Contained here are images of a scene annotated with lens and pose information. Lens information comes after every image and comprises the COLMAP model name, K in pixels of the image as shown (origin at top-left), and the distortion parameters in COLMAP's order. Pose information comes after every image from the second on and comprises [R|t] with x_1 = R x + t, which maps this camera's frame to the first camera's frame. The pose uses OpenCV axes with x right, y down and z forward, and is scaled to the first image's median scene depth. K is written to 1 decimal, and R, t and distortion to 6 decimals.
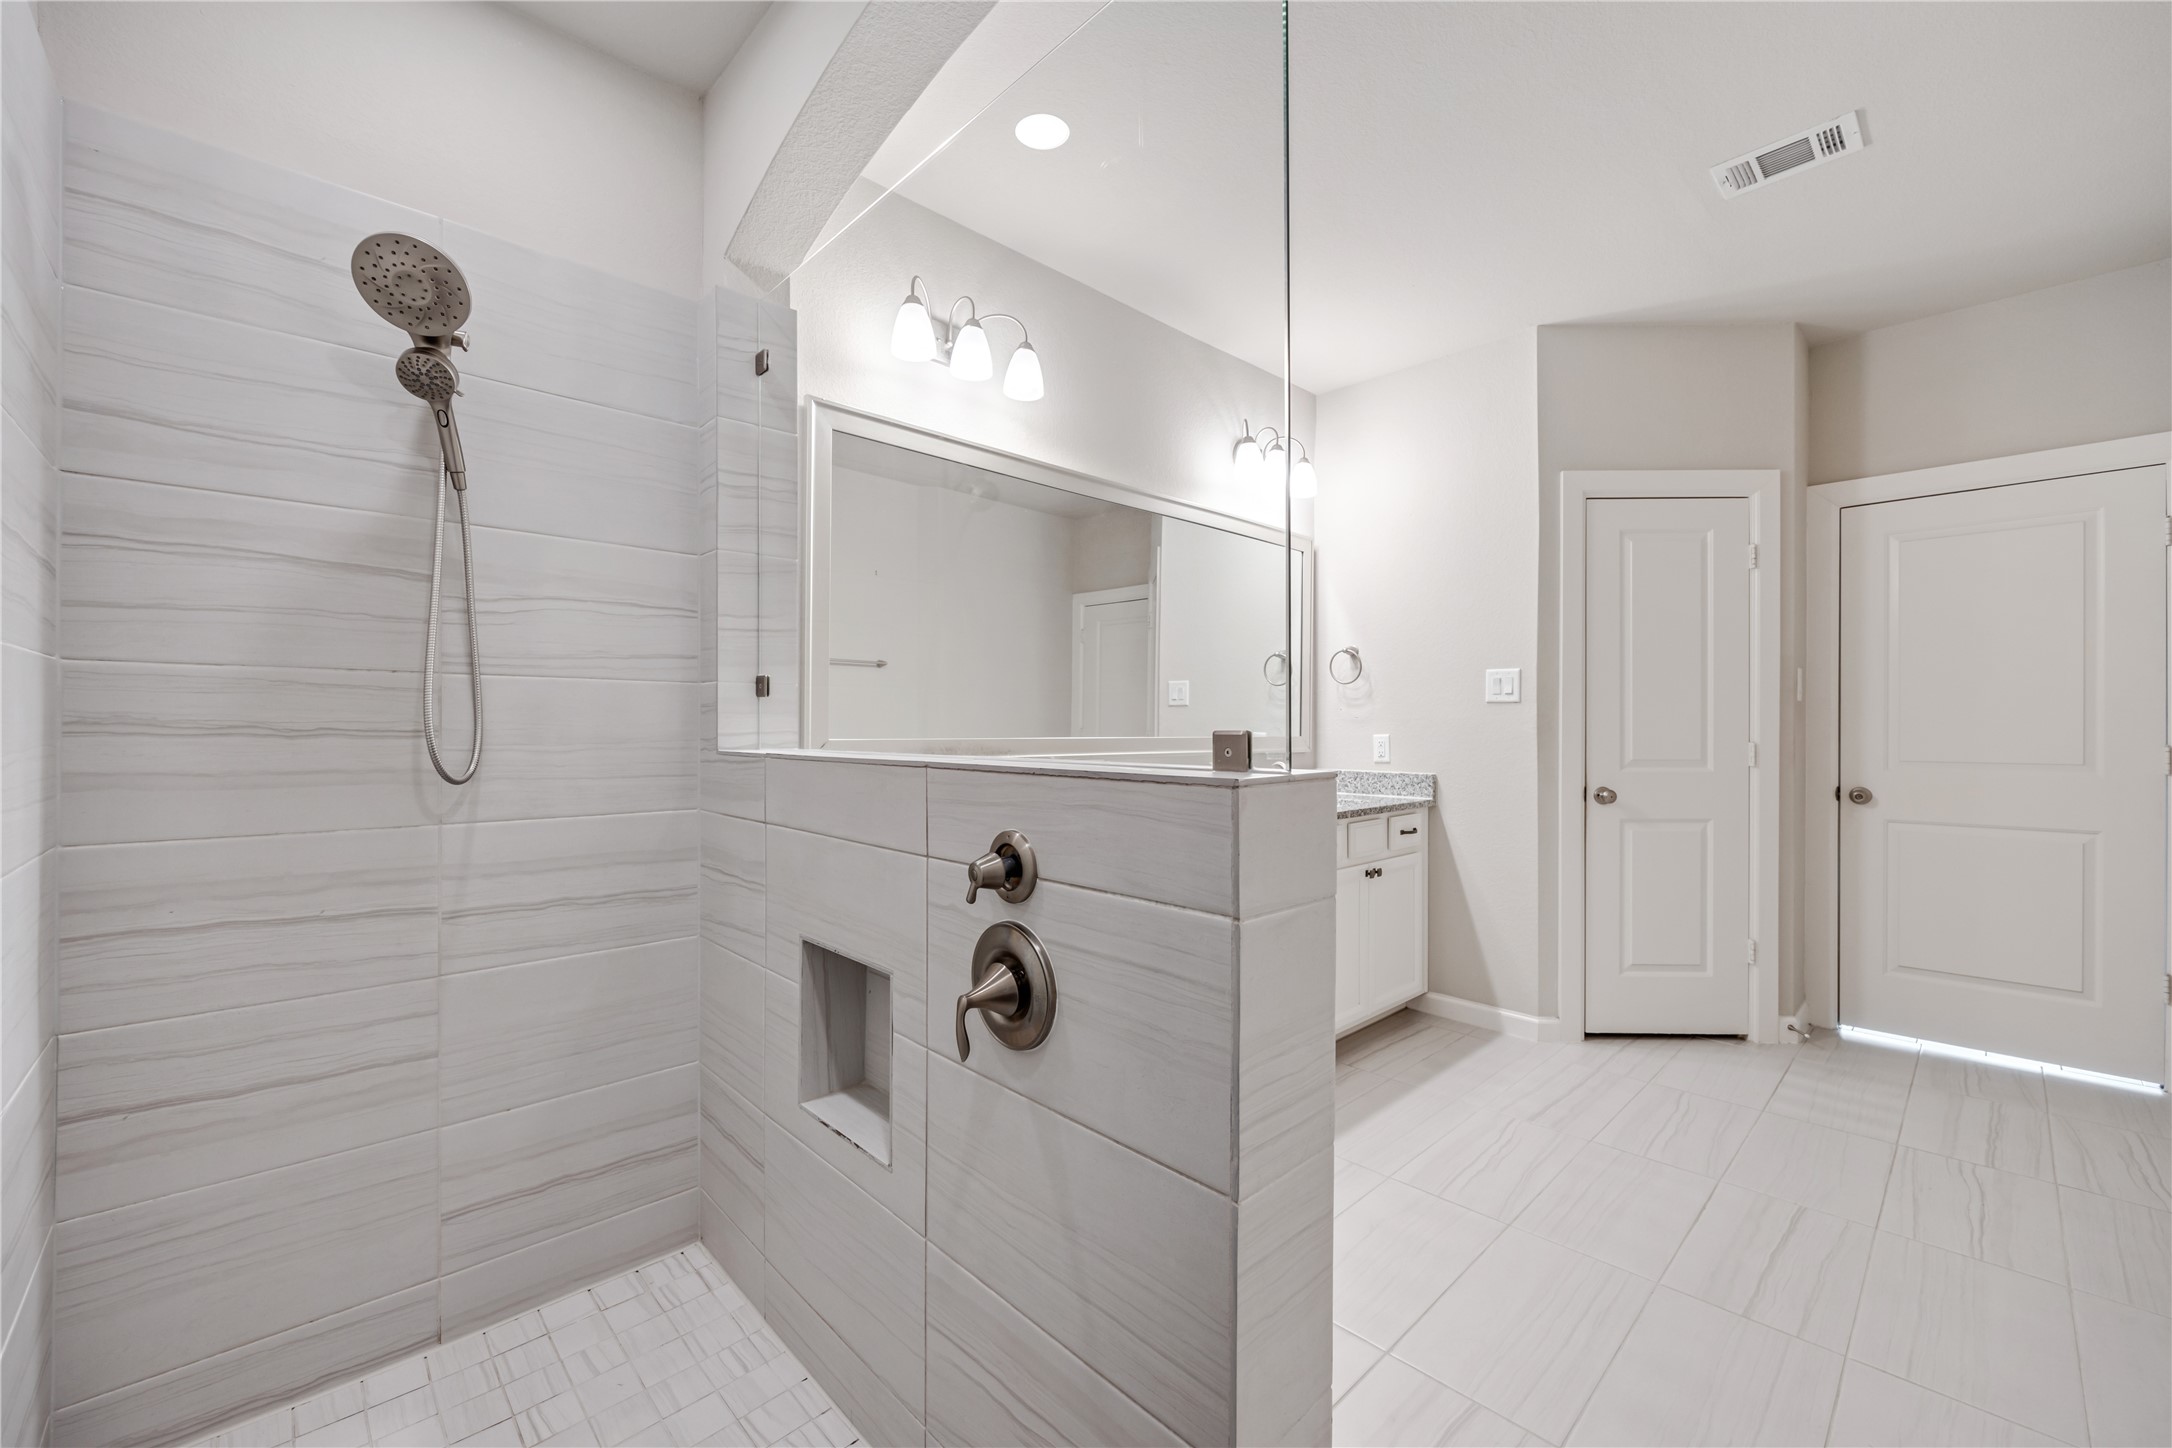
lens RADIAL K [[876.5, 0, 1079.0], [0, 876.5, 723.8], [0, 0, 1]] dist [0.000288, -0.000549]
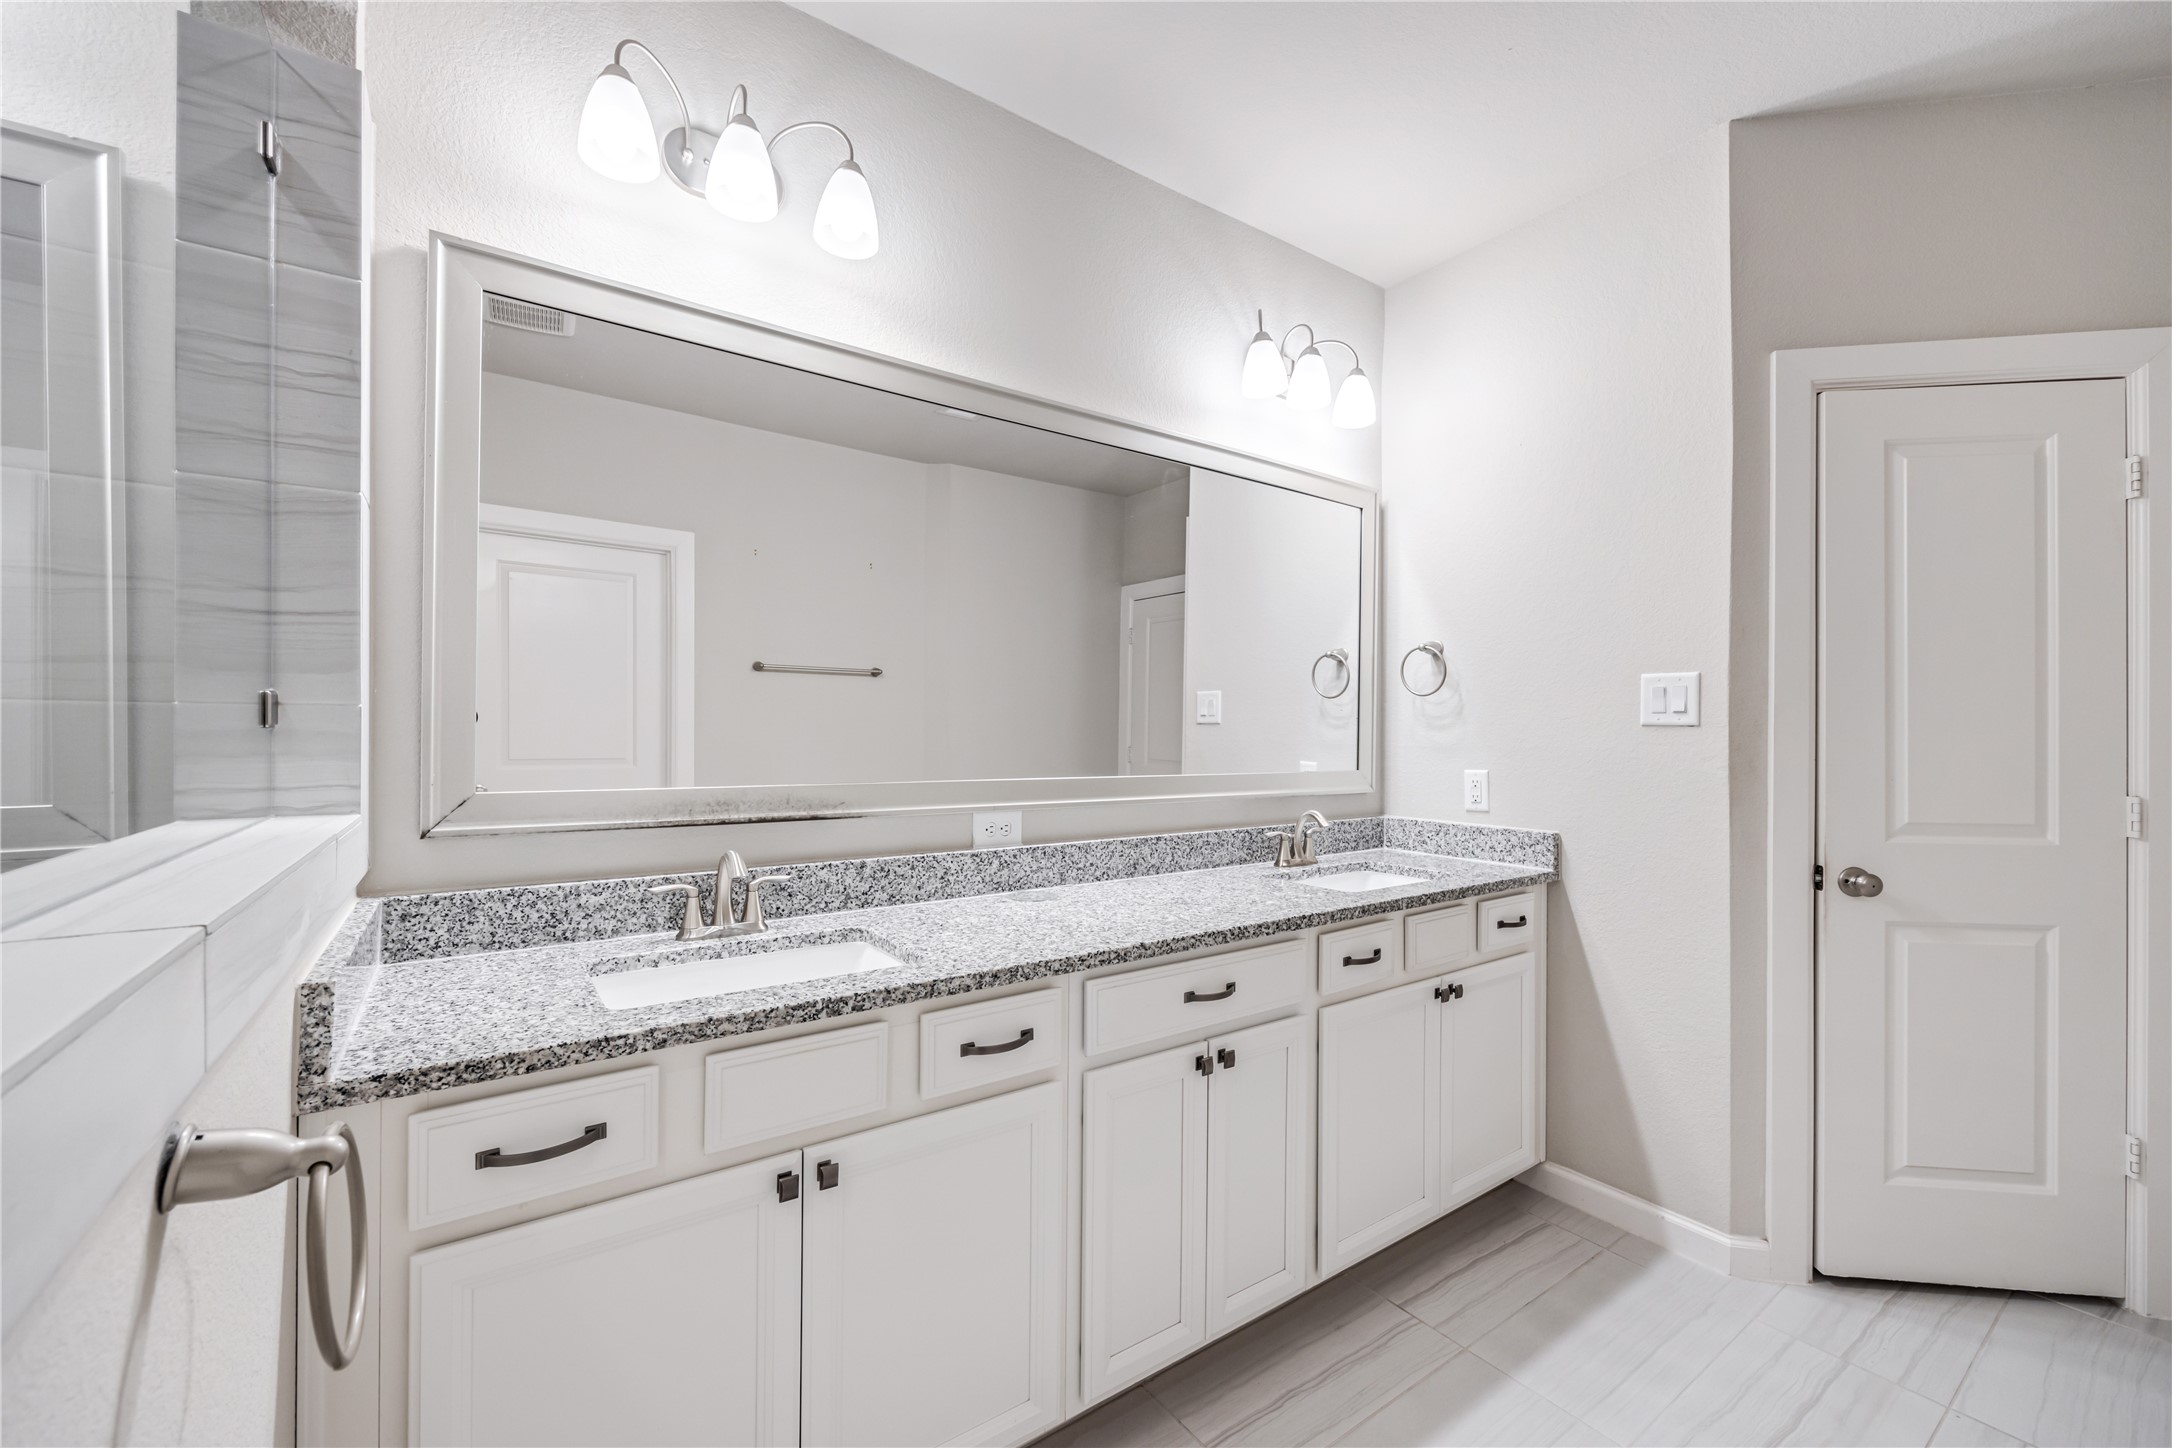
lens RADIAL K [[876.5, 0, 1081.2], [0, 876.5, 727.5], [0, 0, 1]] dist [0.000288, -0.000549]
pose [[0.989219, 0.003437, -0.146402, 0.160363], [-0.004143, 0.999981, -0.004518, -0.018795], [0.146384, 0.005076, 0.989215, 0.320207]]
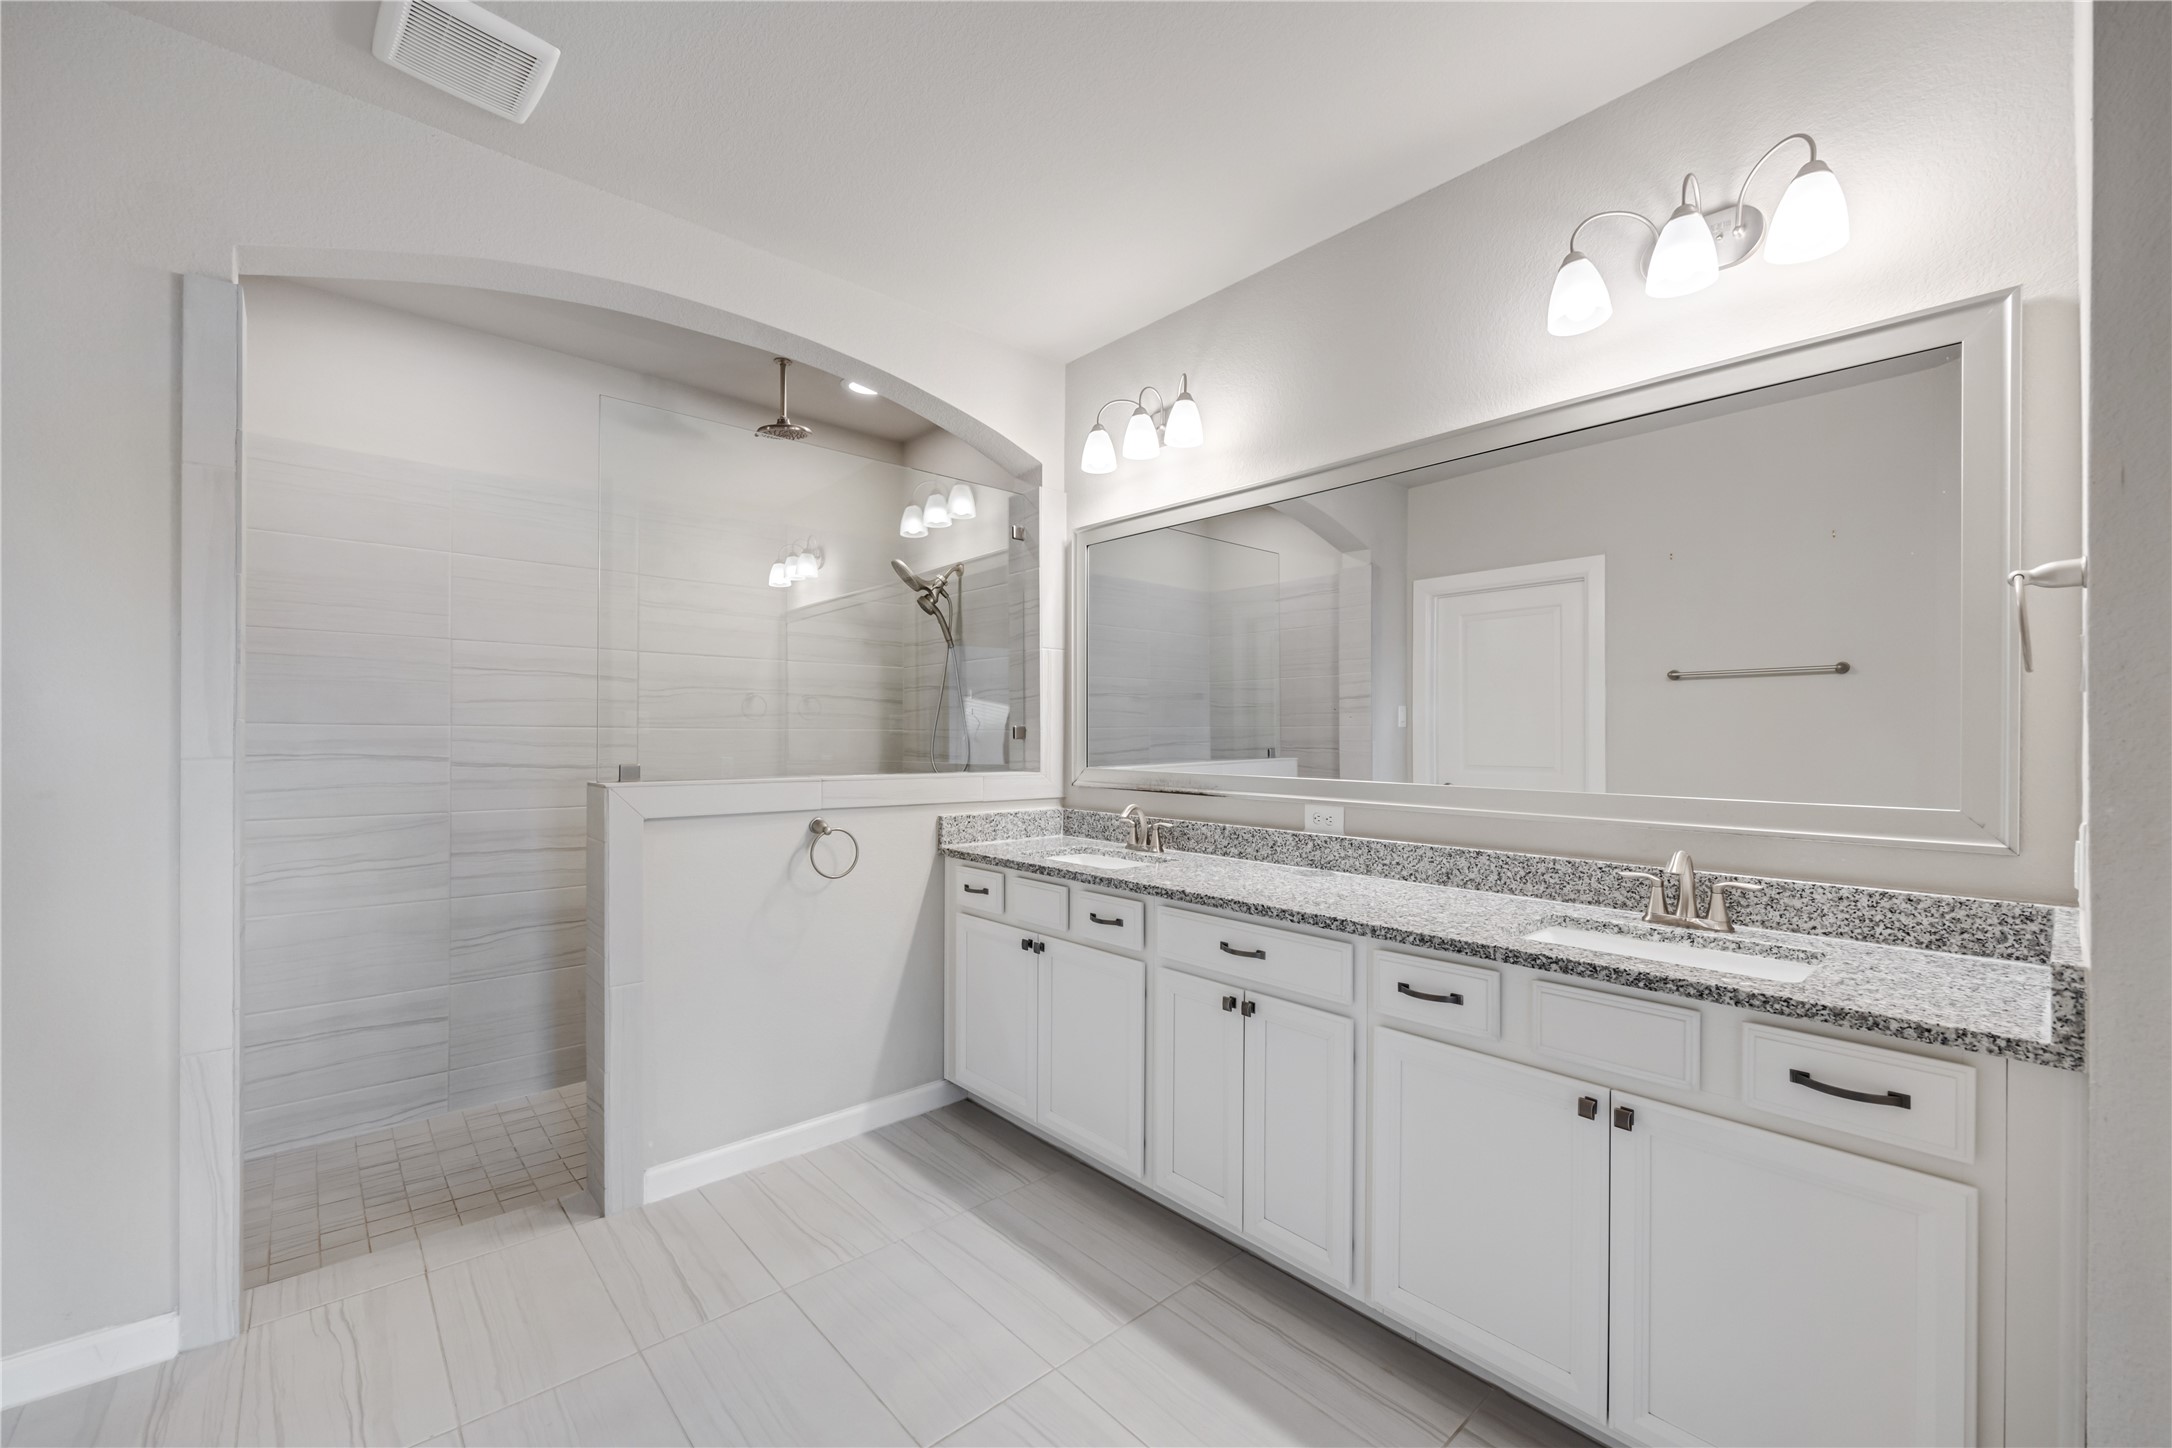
lens RADIAL K [[876.5, 0, 1079.7], [0, 876.5, 734.3], [0, 0, 1]] dist [0.000288, -0.000549]
pose [[-0.034236, -0.004390, -0.999404, 0.792174], [-0.002901, 0.999987, -0.004293, -0.020480], [0.999410, 0.002752, -0.034248, 0.736010]]
